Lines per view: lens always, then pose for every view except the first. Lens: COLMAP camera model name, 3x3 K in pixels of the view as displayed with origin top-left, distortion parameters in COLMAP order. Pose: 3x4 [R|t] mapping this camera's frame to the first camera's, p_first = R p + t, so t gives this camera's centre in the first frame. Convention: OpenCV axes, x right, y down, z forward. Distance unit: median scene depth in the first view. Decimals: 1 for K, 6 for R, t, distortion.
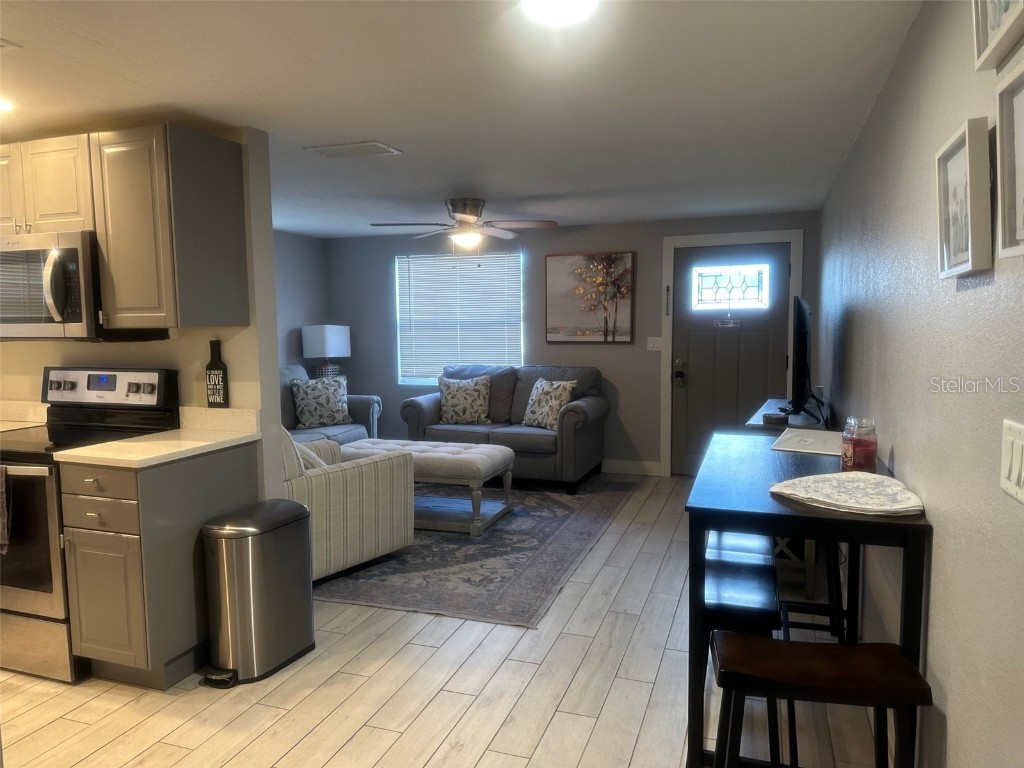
lens RADIAL K [[712.1, 0, 511.5], [0, 712.1, 387.7], [0, 0, 1]] dist [0.099905, -0.147182]
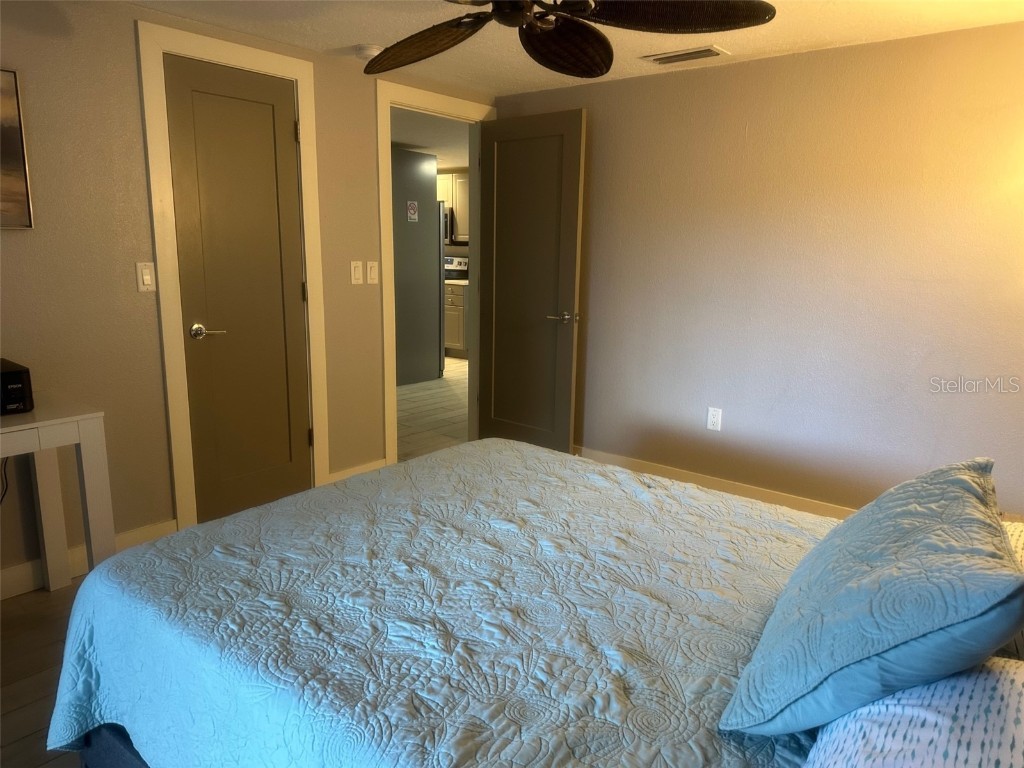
lens RADIAL K [[712.1, 0, 511.5], [0, 712.1, 387.7], [0, 0, 1]] dist [0.099905, -0.147182]
pose [[0.942453, 0.092964, -0.321154, 0.470605], [-0.059725, 0.991927, 0.111864, 0.122610], [0.328961, -0.086246, 0.940397, -1.236398]]
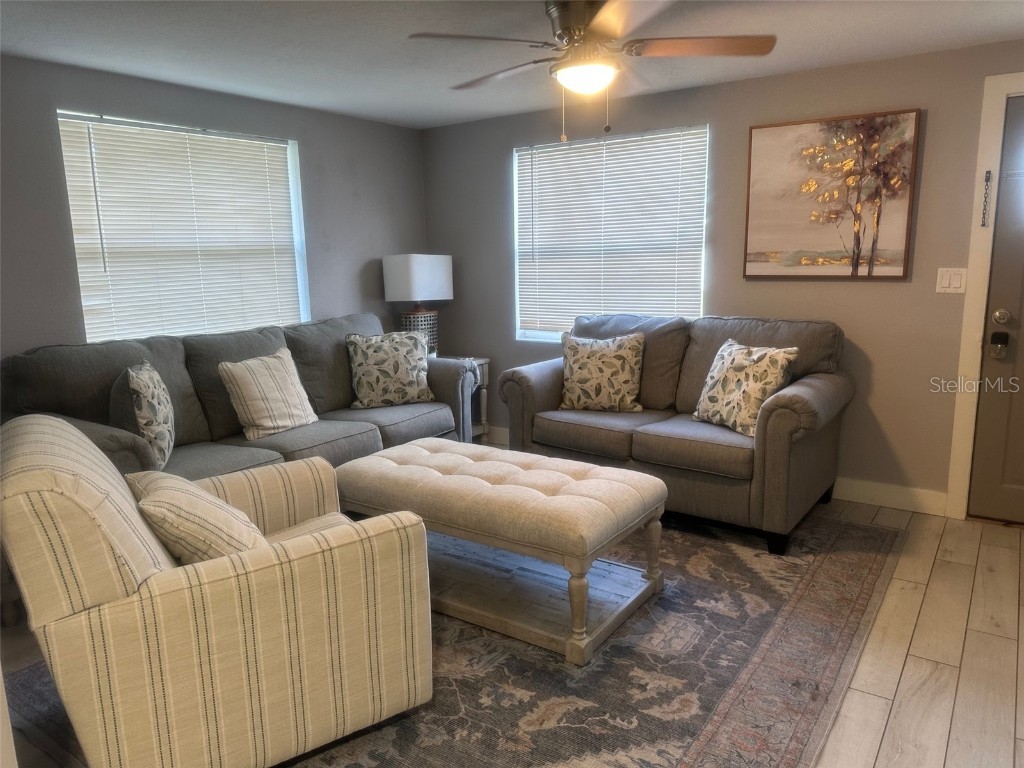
lens RADIAL K [[712.1, 0, 511.5], [0, 712.1, 387.7], [0, 0, 1]] dist [0.099905, -0.147182]
pose [[0.963587, 0.039202, -0.264506, 0.038628], [-0.014279, 0.995327, 0.095496, -0.042648], [0.267013, -0.088242, 0.959644, 0.574628]]
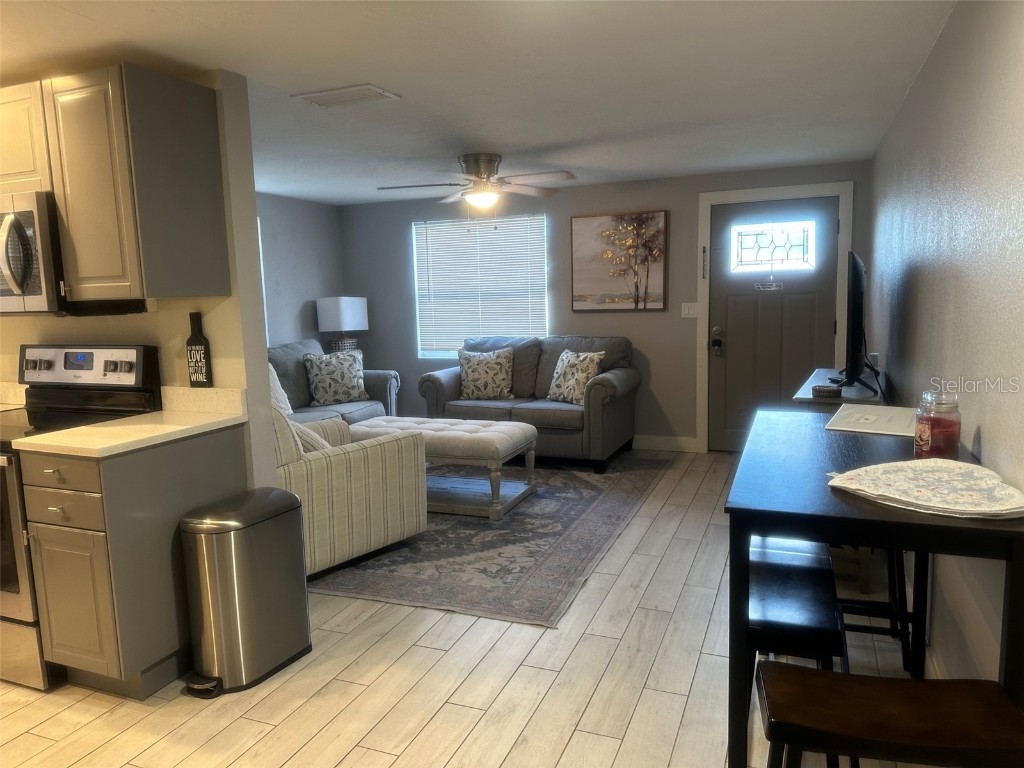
lens RADIAL K [[712.1, 0, 511.5], [0, 712.1, 387.7], [0, 0, 1]] dist [0.099905, -0.147182]
pose [[0.998754, -0.011984, -0.048440, 0.020743], [0.013896, 0.999130, 0.039328, -0.001554], [0.047927, -0.039952, 0.998052, 0.089268]]
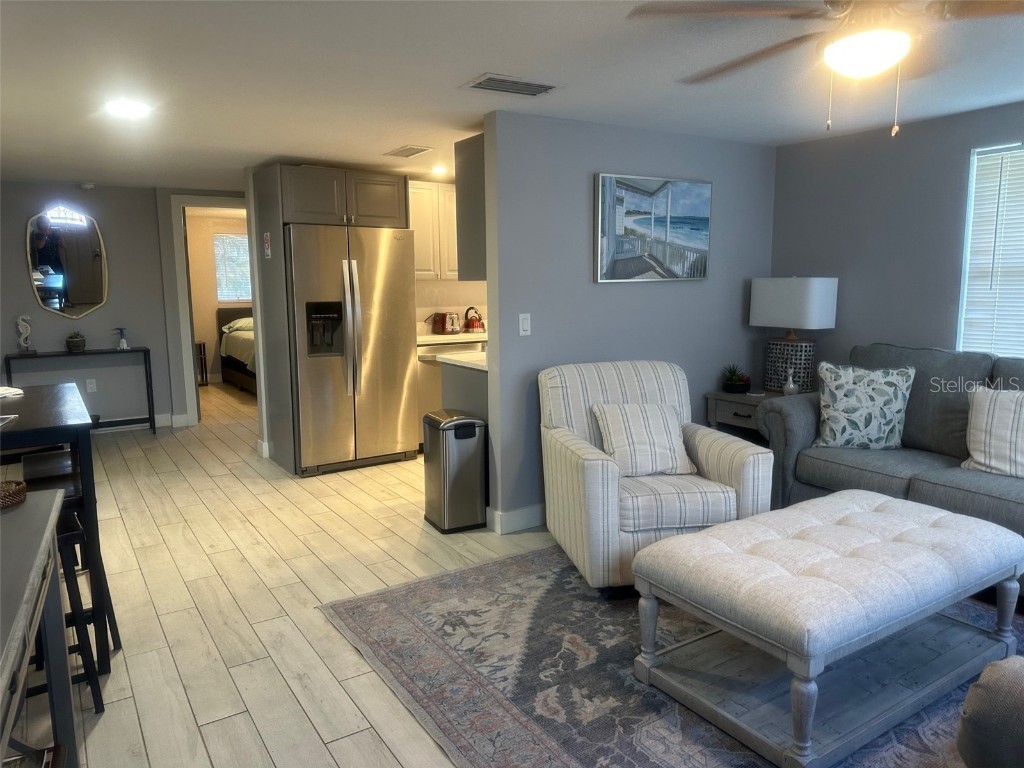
lens RADIAL K [[712.1, 0, 511.5], [0, 712.1, 387.7], [0, 0, 1]] dist [0.099905, -0.147182]
pose [[-0.612236, 0.132986, -0.779411, 0.454990], [-0.061293, 0.974805, 0.214471, -0.127687], [0.788296, 0.179080, -0.588660, 1.357529]]
